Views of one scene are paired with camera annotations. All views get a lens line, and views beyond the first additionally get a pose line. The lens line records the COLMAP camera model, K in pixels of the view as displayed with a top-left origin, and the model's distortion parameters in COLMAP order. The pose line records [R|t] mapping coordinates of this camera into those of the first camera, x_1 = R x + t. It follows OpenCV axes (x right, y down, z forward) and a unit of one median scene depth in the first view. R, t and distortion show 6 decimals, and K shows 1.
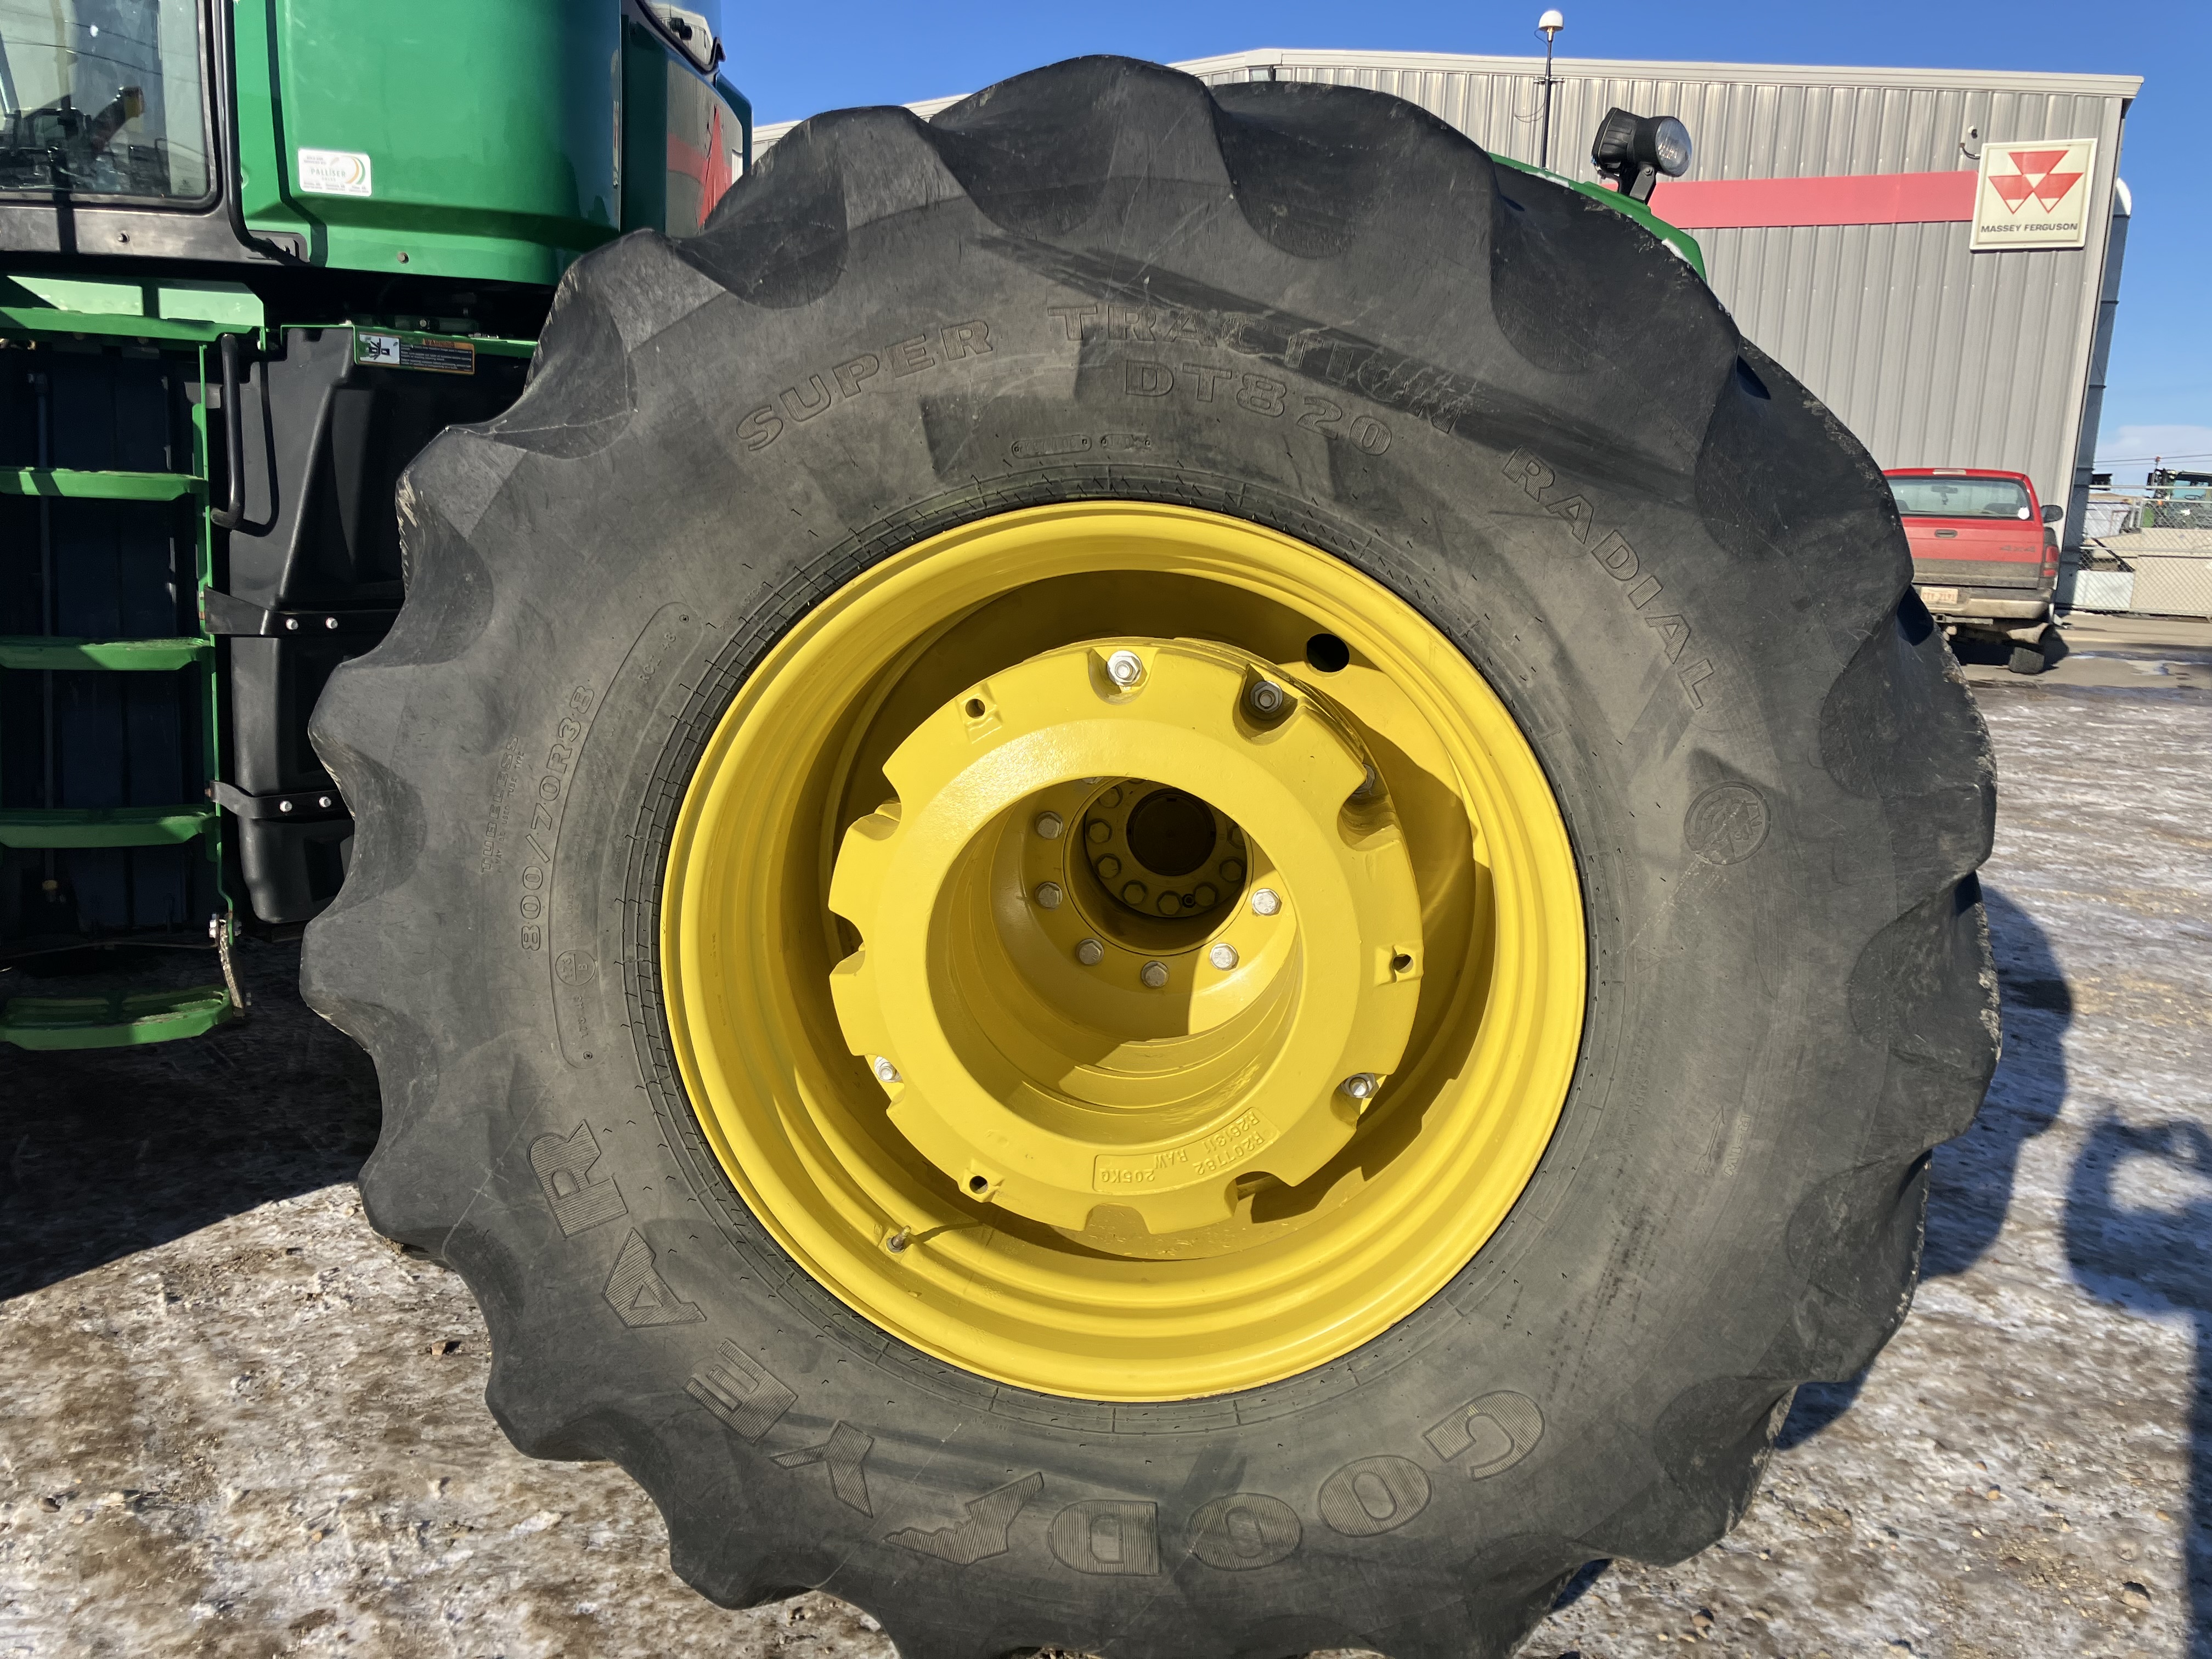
lens RADIAL K [[1806.0, 0, 1120.4], [0, 1806.0, 838.6], [0, 0, 1]] dist [0.010942, -0.007851]
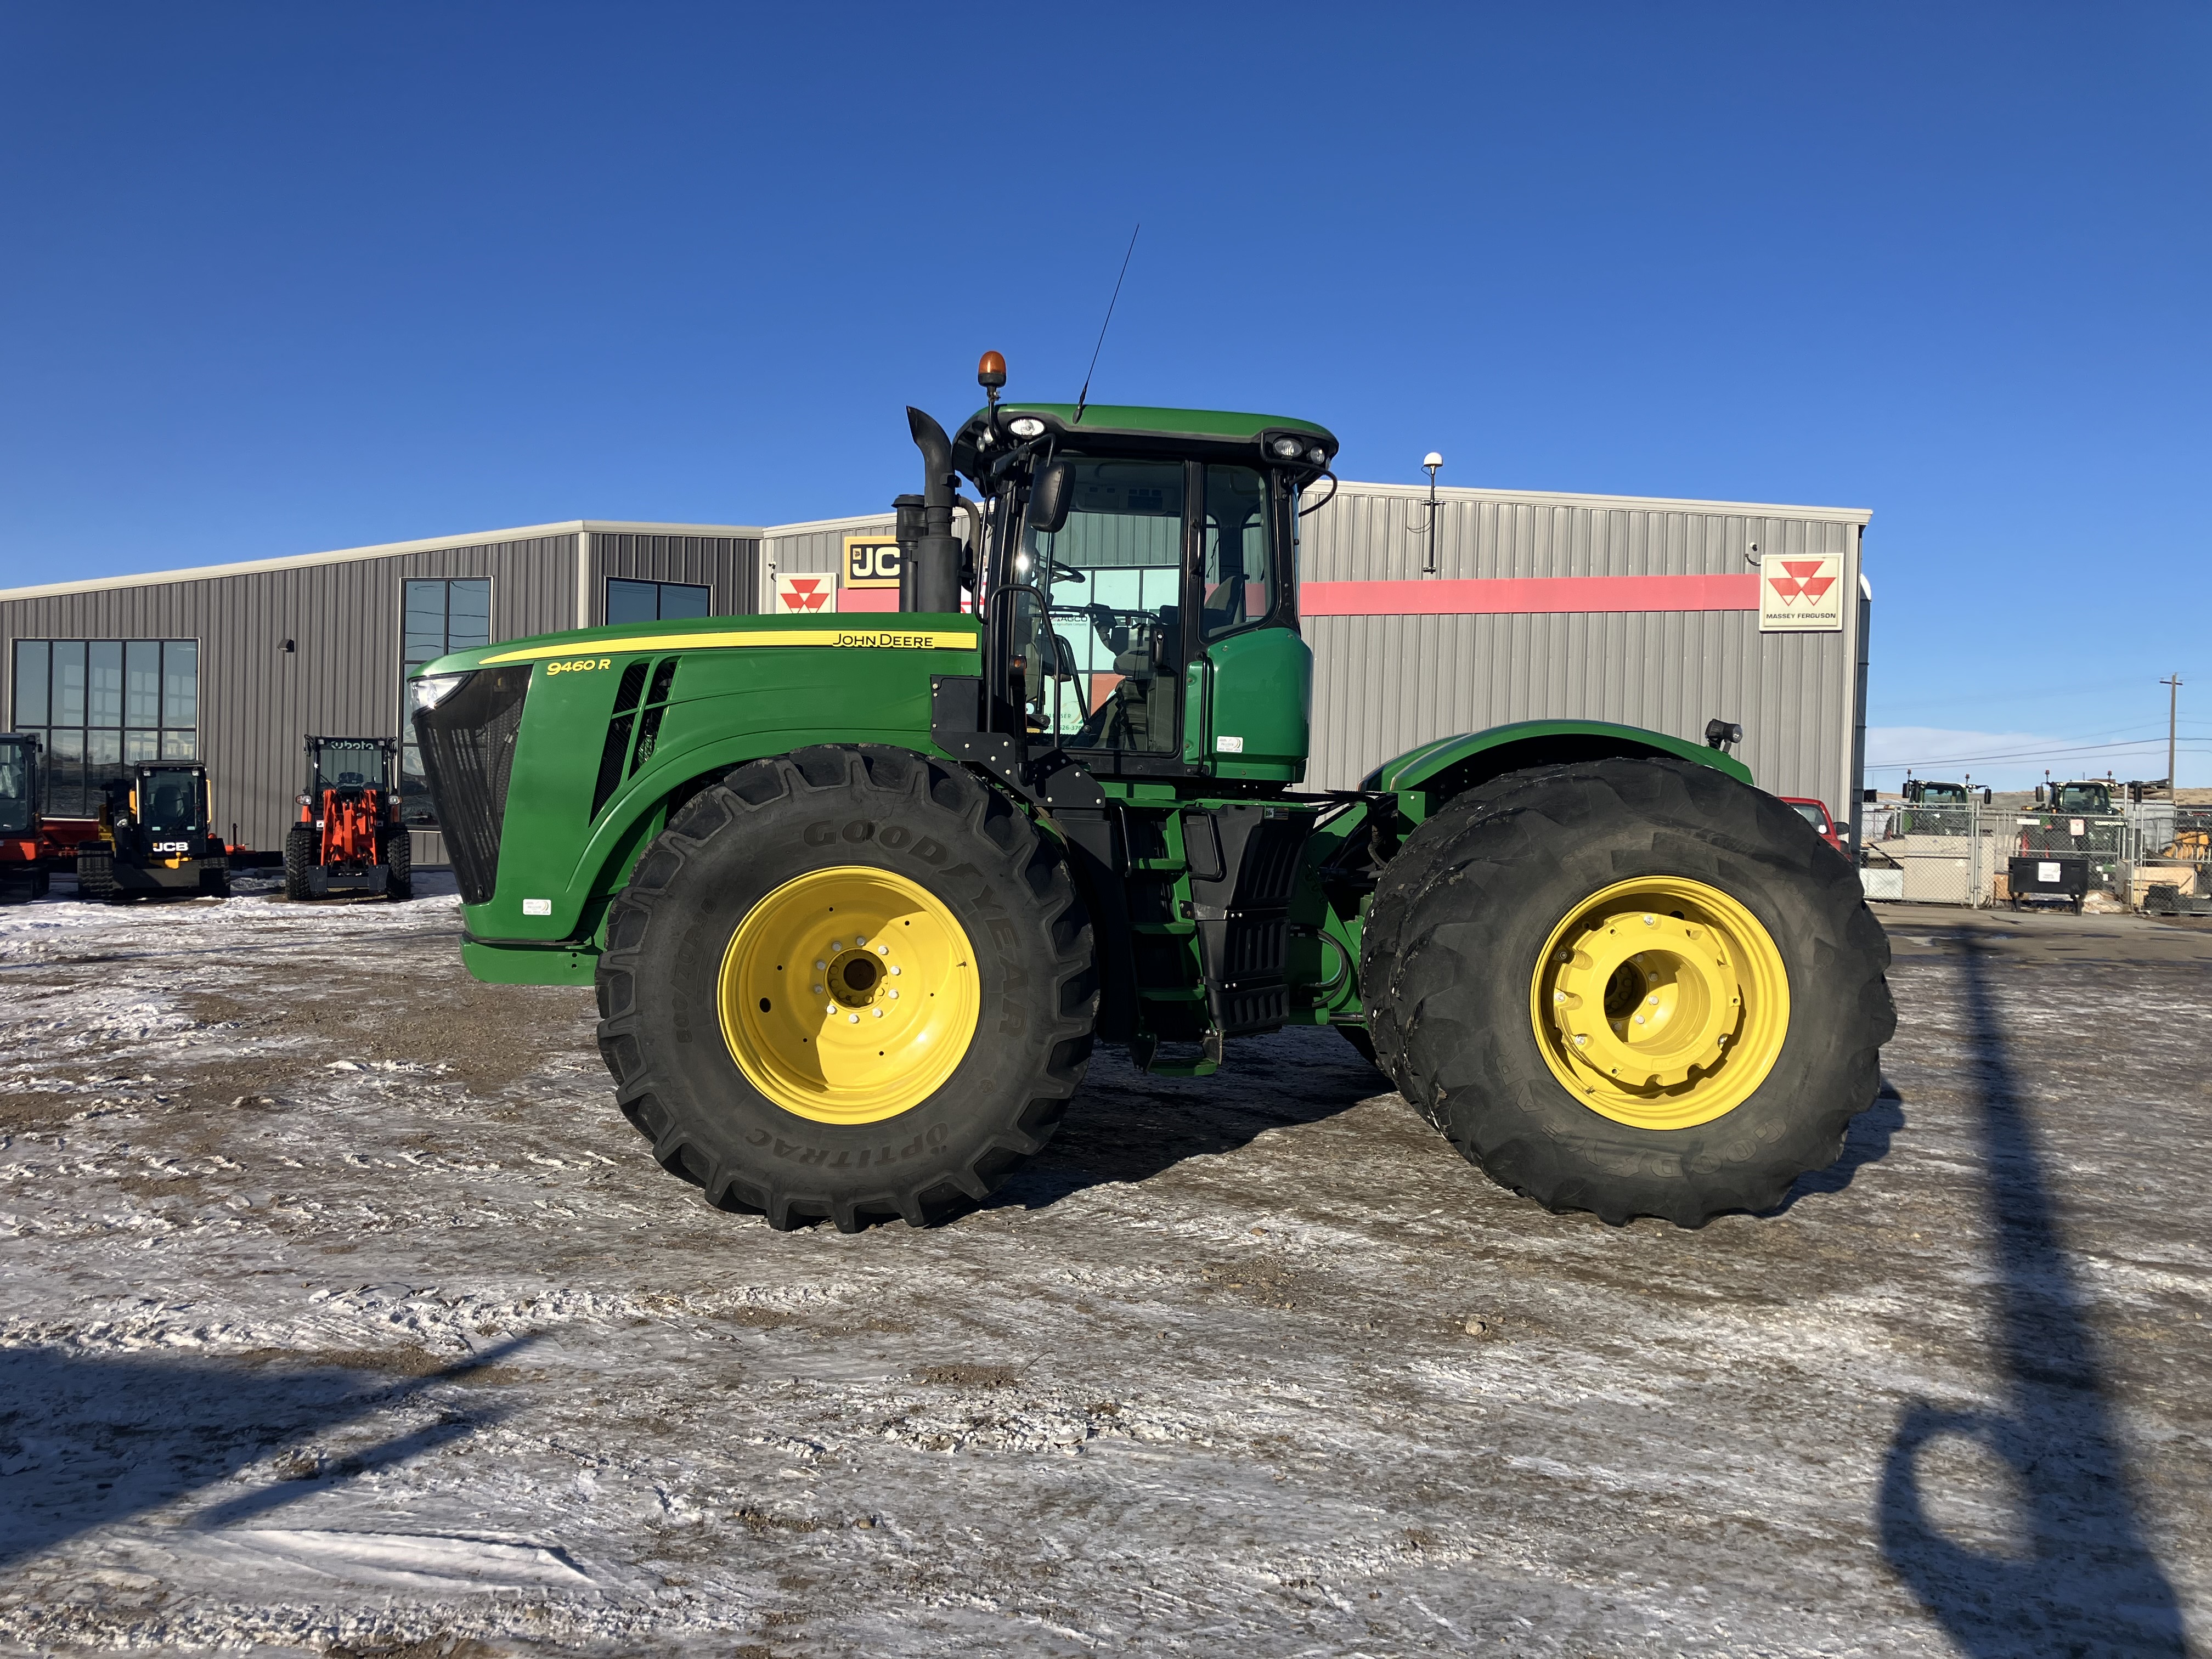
lens RADIAL K [[1806.0, 0, 1090.9], [0, 1806.0, 834.3], [0, 0, 1]] dist [0.010942, -0.007851]
pose [[0.996166, -0.013510, 0.086439, -0.891646], [0.027889, 0.985497, -0.167383, 0.193423], [-0.082924, 0.169152, 0.982095, -1.552004]]
